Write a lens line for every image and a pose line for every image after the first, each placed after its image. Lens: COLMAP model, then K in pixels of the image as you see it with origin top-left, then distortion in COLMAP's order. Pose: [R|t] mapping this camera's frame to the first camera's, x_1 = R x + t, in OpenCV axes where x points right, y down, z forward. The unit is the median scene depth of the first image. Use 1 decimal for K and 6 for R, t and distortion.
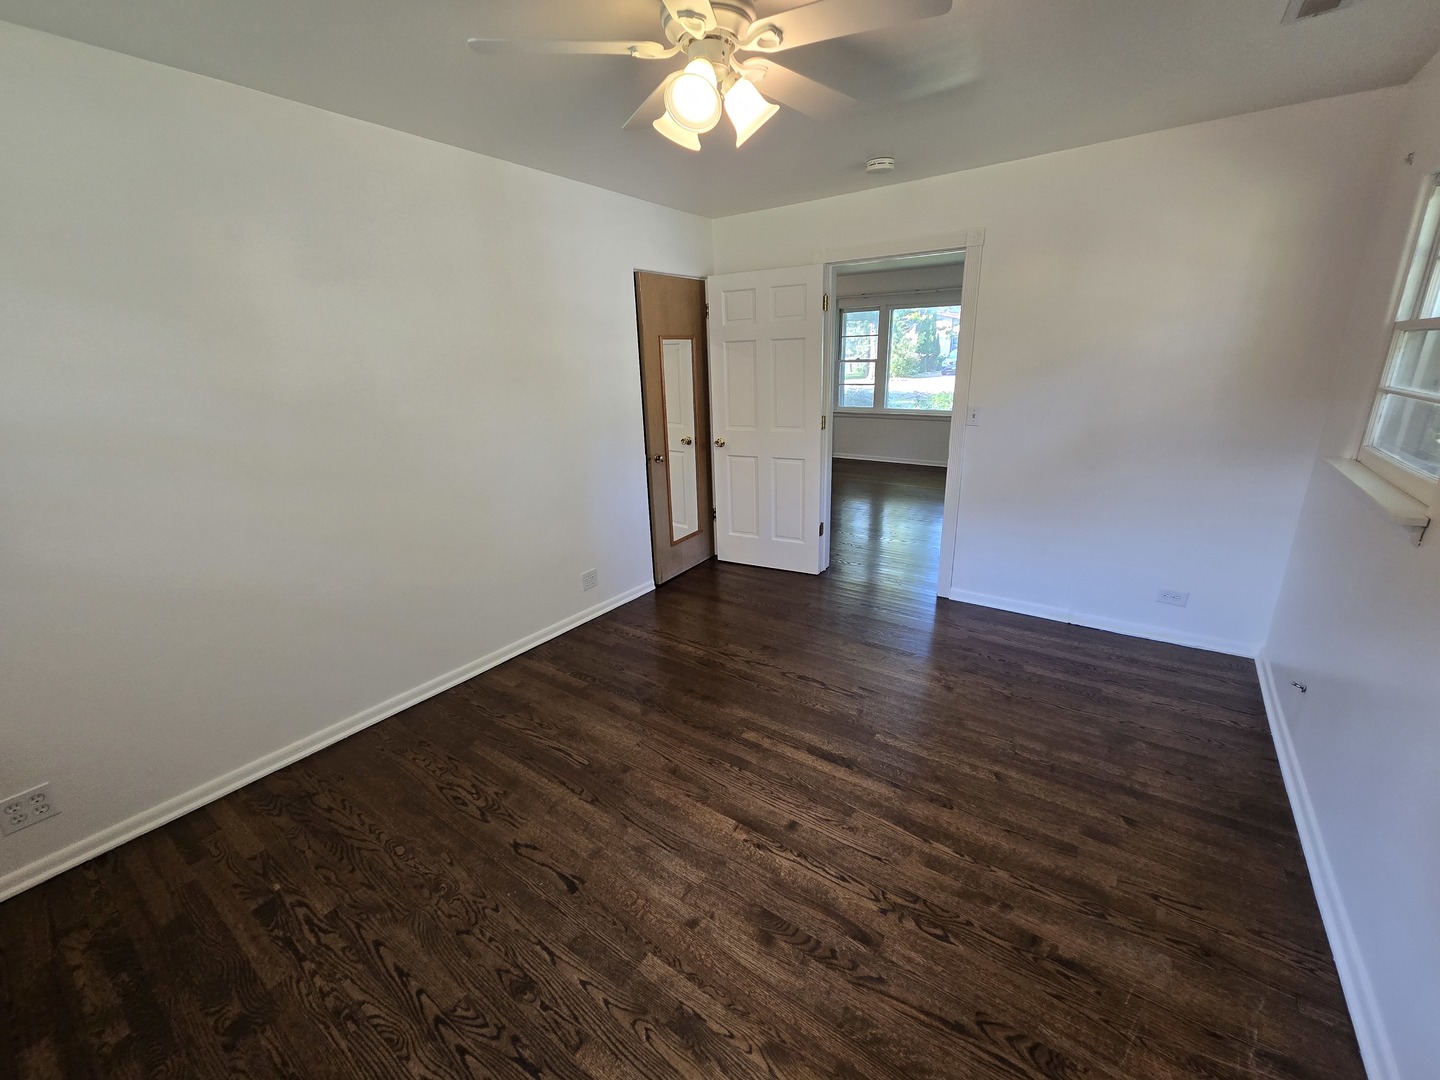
lens RADIAL K [[589.7, 0, 719.9], [0, 589.7, 541.1], [0, 0, 1]] dist [-0.002277, -0.000323]
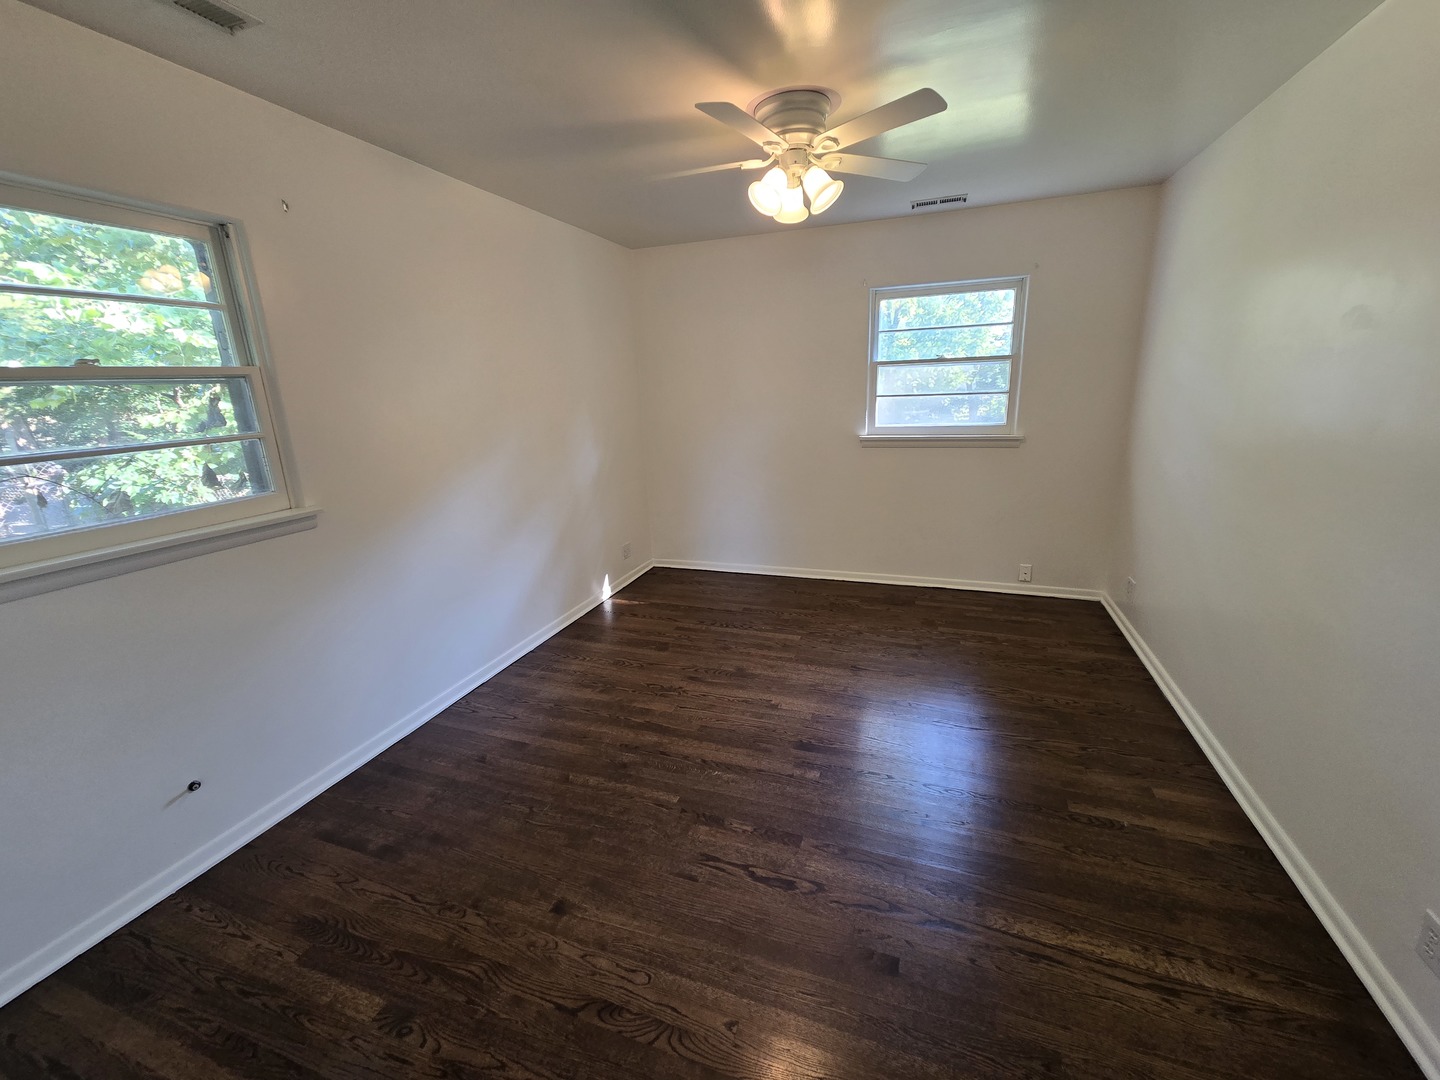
lens RADIAL K [[589.7, 0, 719.3], [0, 589.7, 537.4], [0, 0, 1]] dist [-0.002277, -0.000323]
pose [[-0.961580, 0.127066, -0.243347, 0.442771], [-0.023142, 0.845757, 0.533065, -0.569555], [0.273547, 0.518217, -0.810323, 1.831289]]
